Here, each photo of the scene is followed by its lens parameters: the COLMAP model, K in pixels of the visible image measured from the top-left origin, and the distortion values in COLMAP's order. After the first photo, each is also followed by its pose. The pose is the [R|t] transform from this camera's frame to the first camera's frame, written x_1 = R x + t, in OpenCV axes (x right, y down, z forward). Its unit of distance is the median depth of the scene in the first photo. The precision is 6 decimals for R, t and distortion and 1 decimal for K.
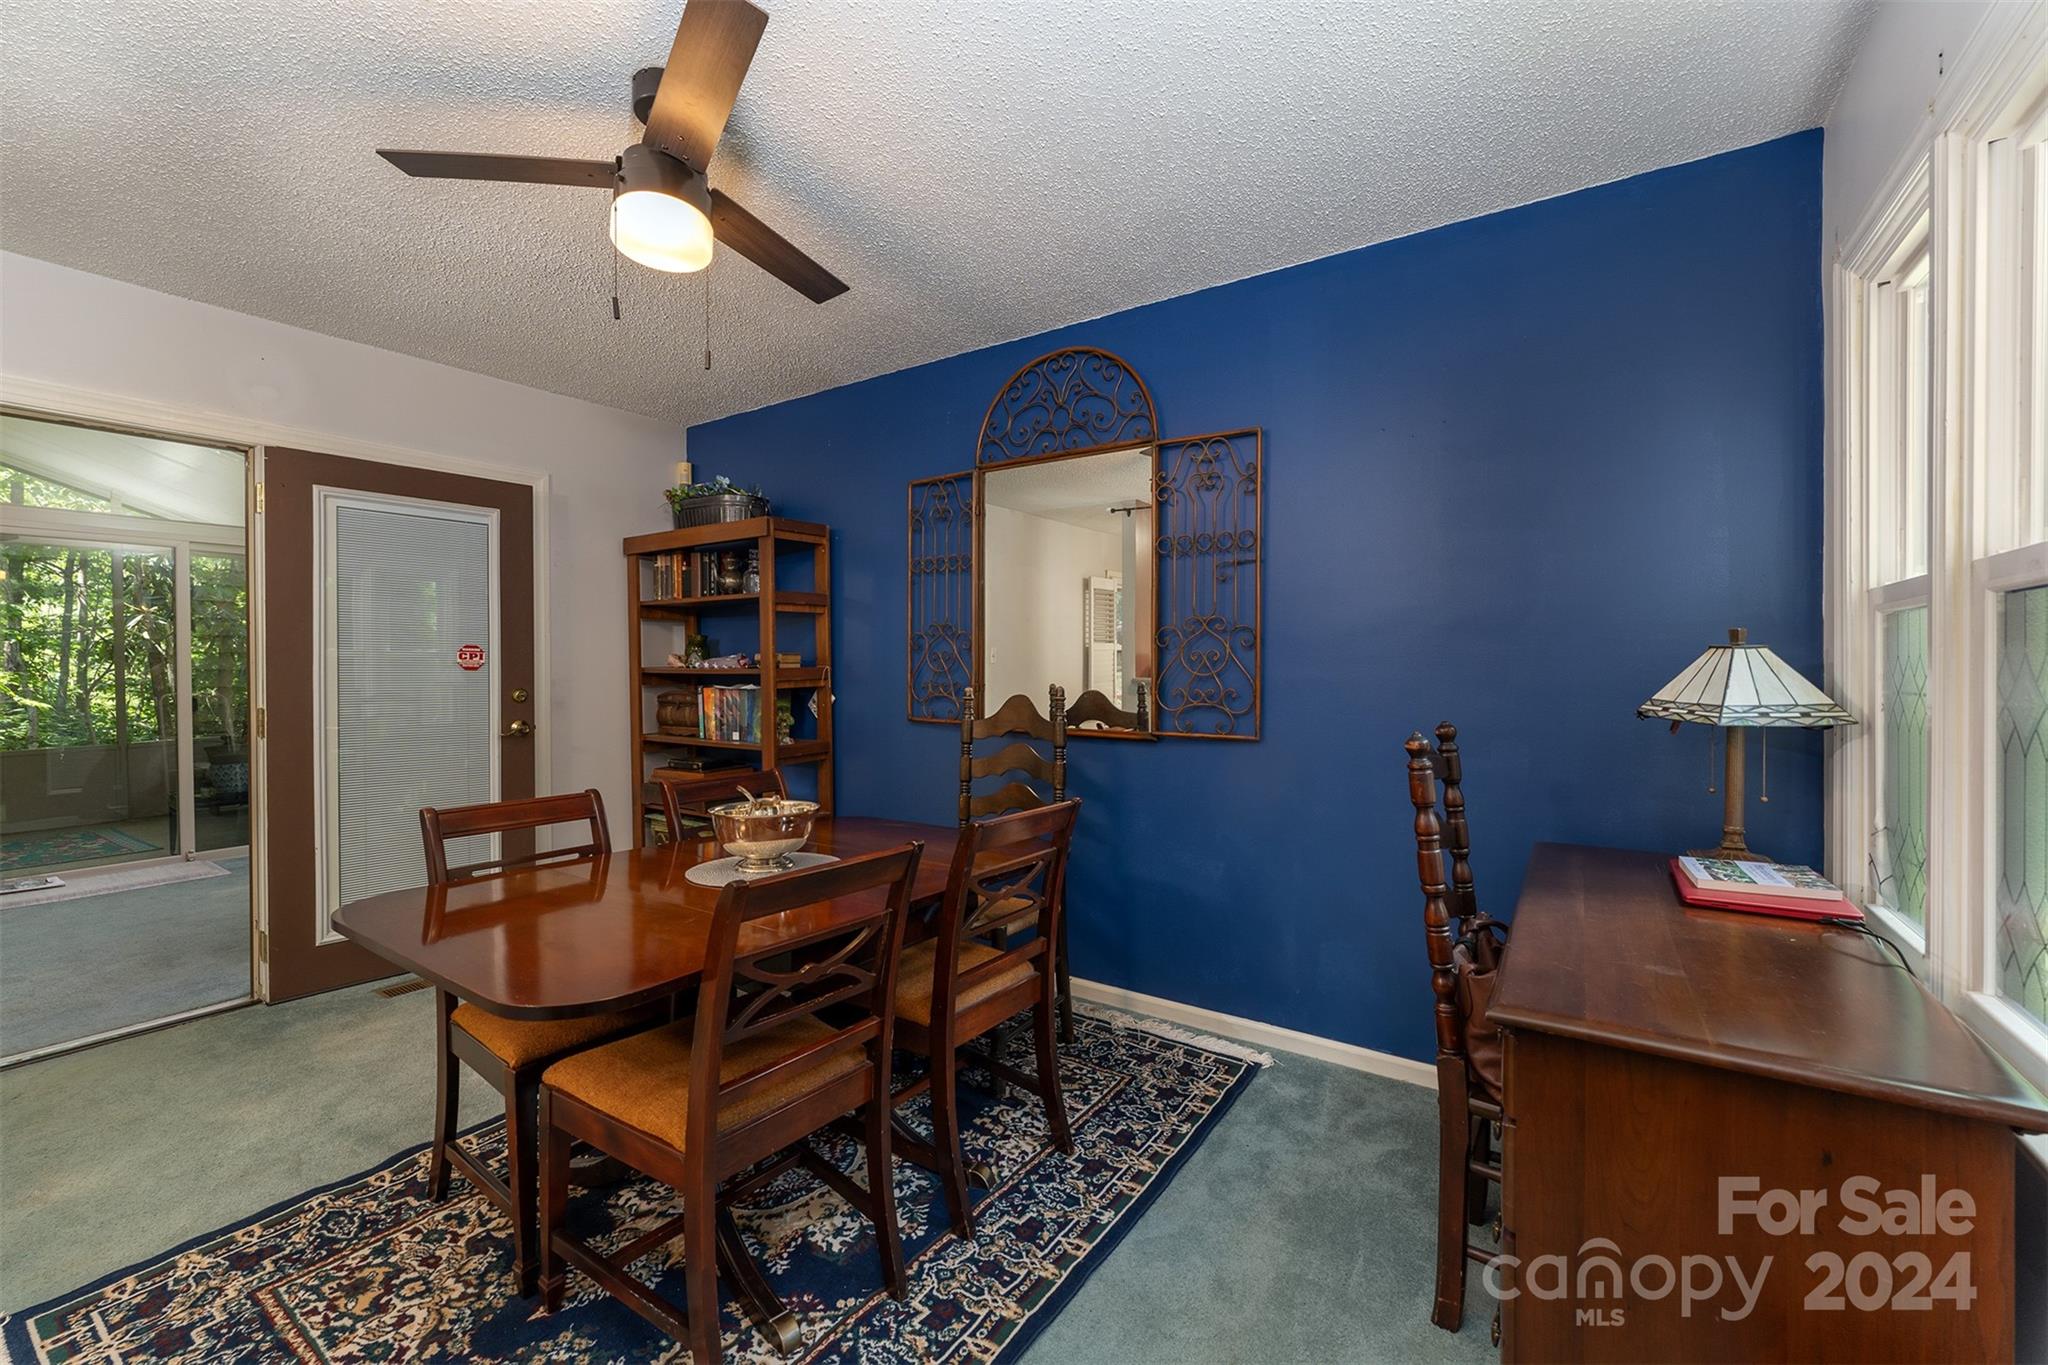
lens RADIAL K [[819.3, 0, 1026.1], [0, 819.3, 668.4], [0, 0, 1]] dist [0.008069, -0.000344]
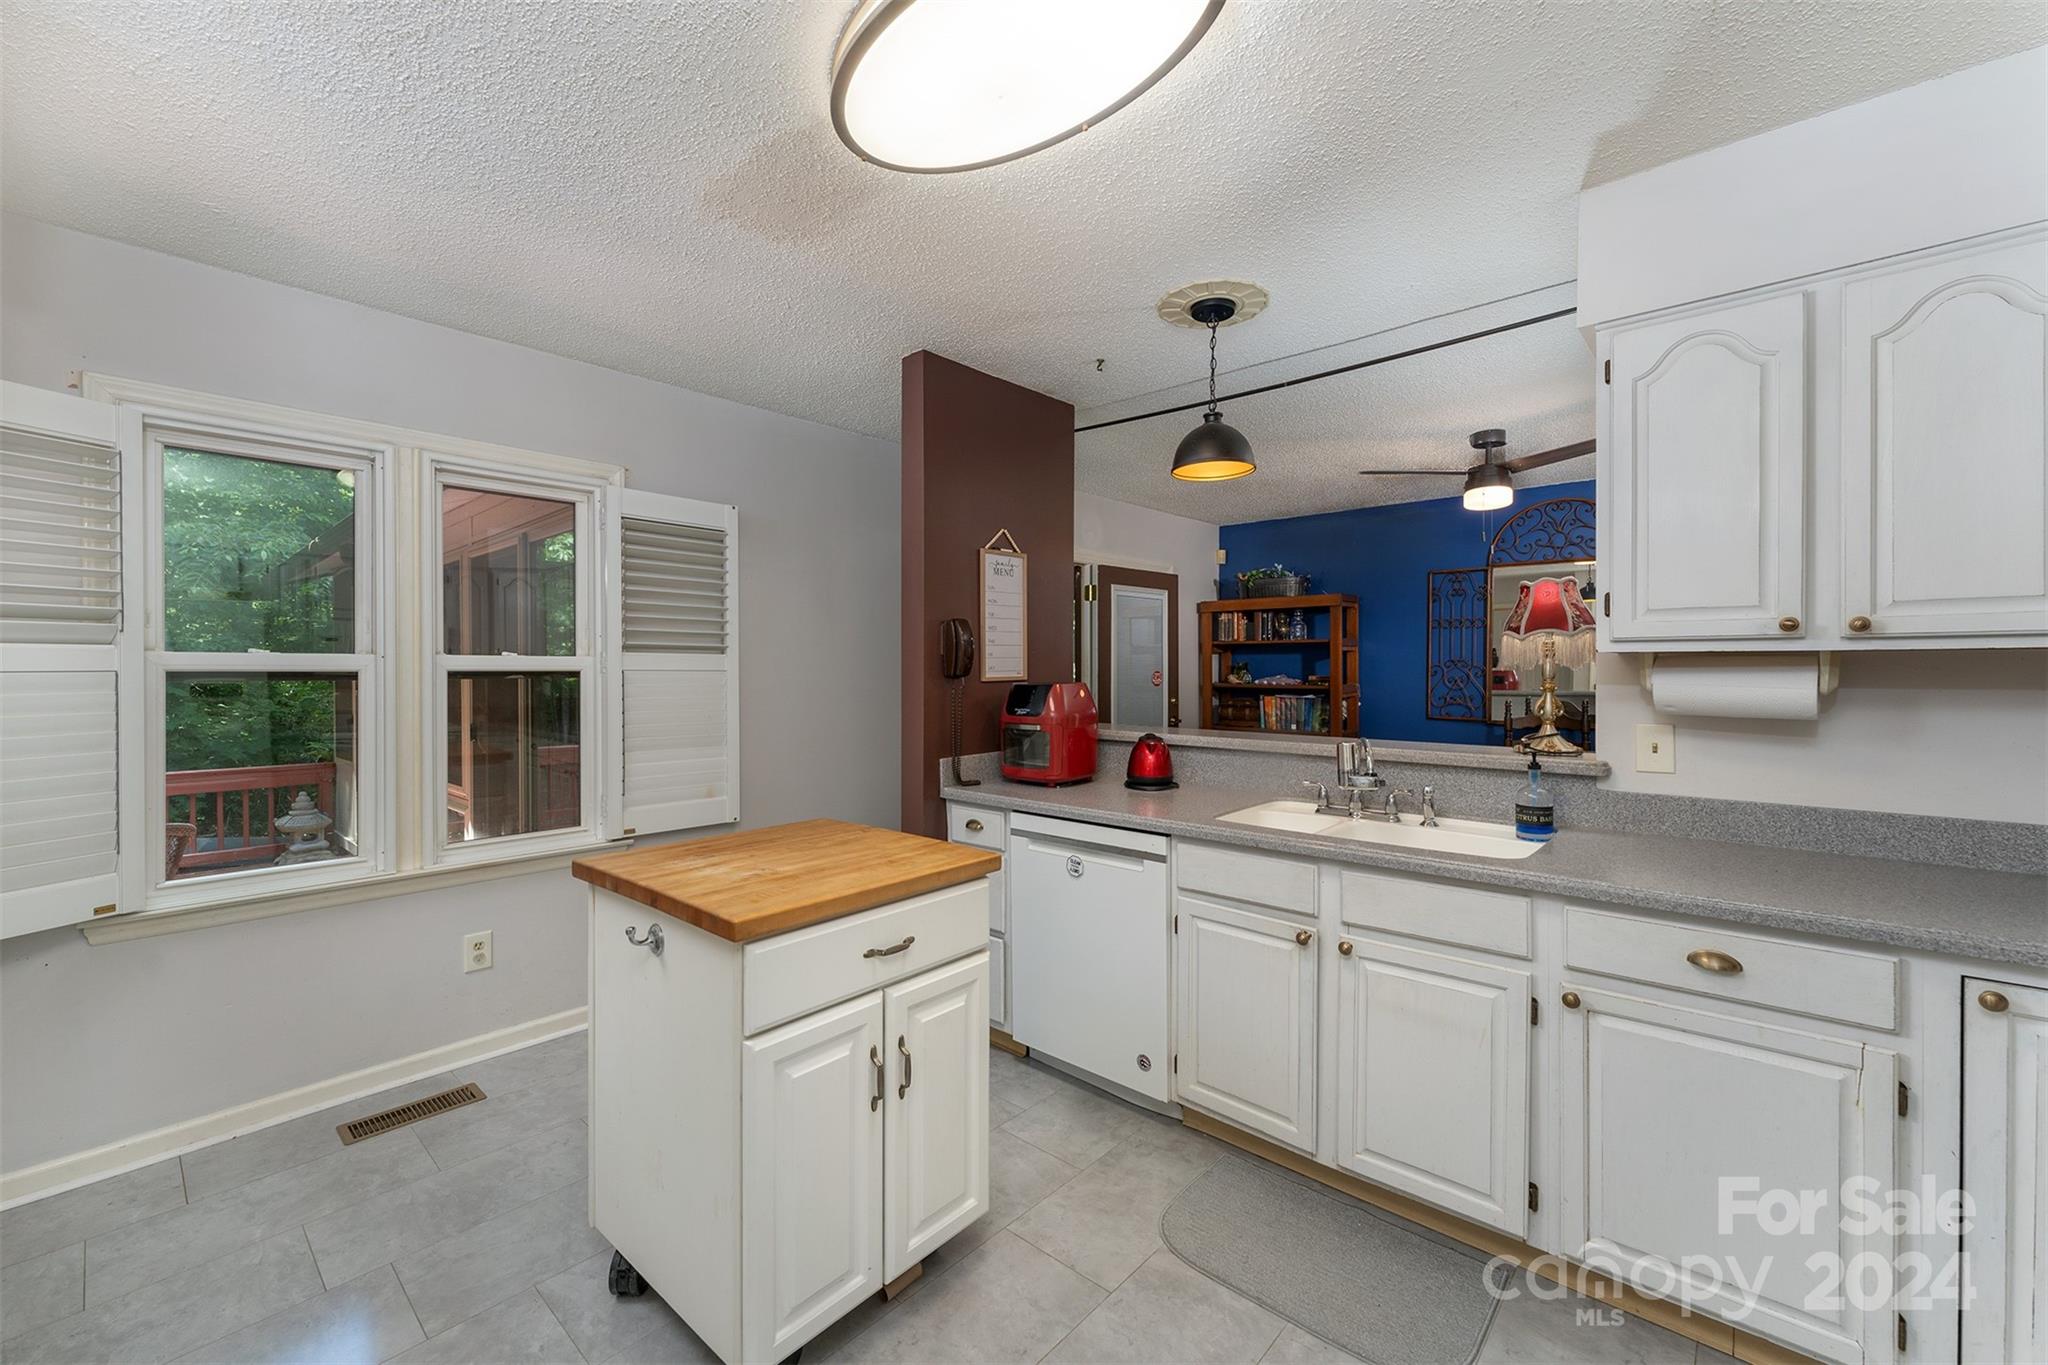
lens RADIAL K [[819.3, 0, 1017.0], [0, 819.3, 678.0], [0, 0, 1]] dist [0.008069, -0.000344]
pose [[0.991472, 0.005265, -0.130210, -0.665725], [-0.005302, 0.999986, 0.000064, -0.010322], [0.130209, 0.000627, 0.991486, -0.654339]]
